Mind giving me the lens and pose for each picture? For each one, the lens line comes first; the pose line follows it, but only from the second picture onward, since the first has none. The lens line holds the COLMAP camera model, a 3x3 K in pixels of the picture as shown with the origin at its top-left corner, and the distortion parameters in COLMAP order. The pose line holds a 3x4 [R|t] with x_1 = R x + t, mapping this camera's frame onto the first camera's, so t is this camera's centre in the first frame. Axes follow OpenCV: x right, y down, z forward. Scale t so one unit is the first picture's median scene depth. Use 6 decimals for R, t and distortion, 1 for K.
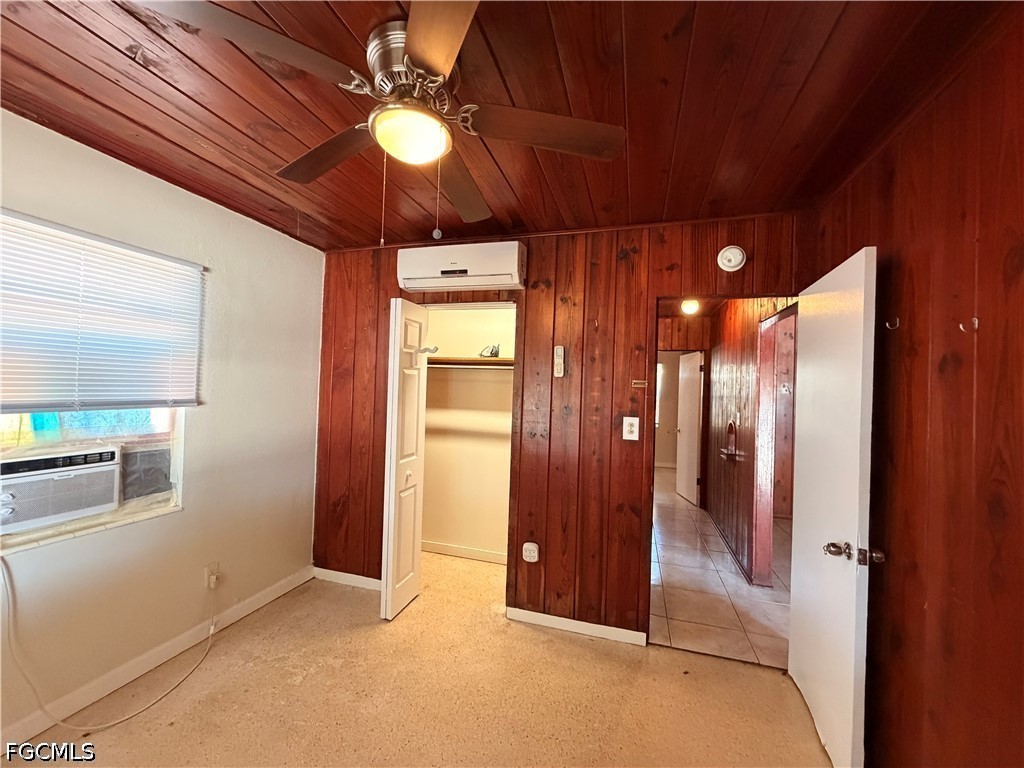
lens RADIAL K [[410.0, 0, 509.6], [0, 410.0, 382.8], [0, 0, 1]] dist [0.000720, 0.000571]
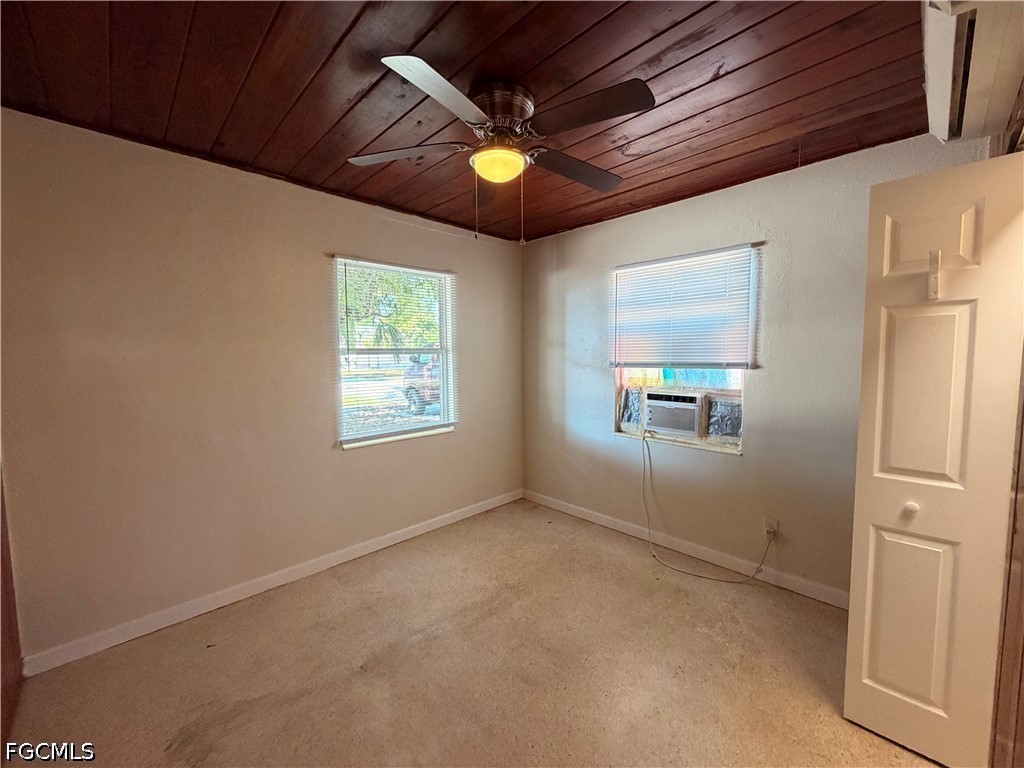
lens RADIAL K [[410.0, 0, 503.0], [0, 410.0, 383.9], [0, 0, 1]] dist [0.000720, 0.000571]
pose [[-0.490670, 0.037581, -0.870535, 0.558283], [0.001429, 0.999103, 0.042326, 0.047833], [0.871344, 0.019524, -0.490284, 0.952085]]
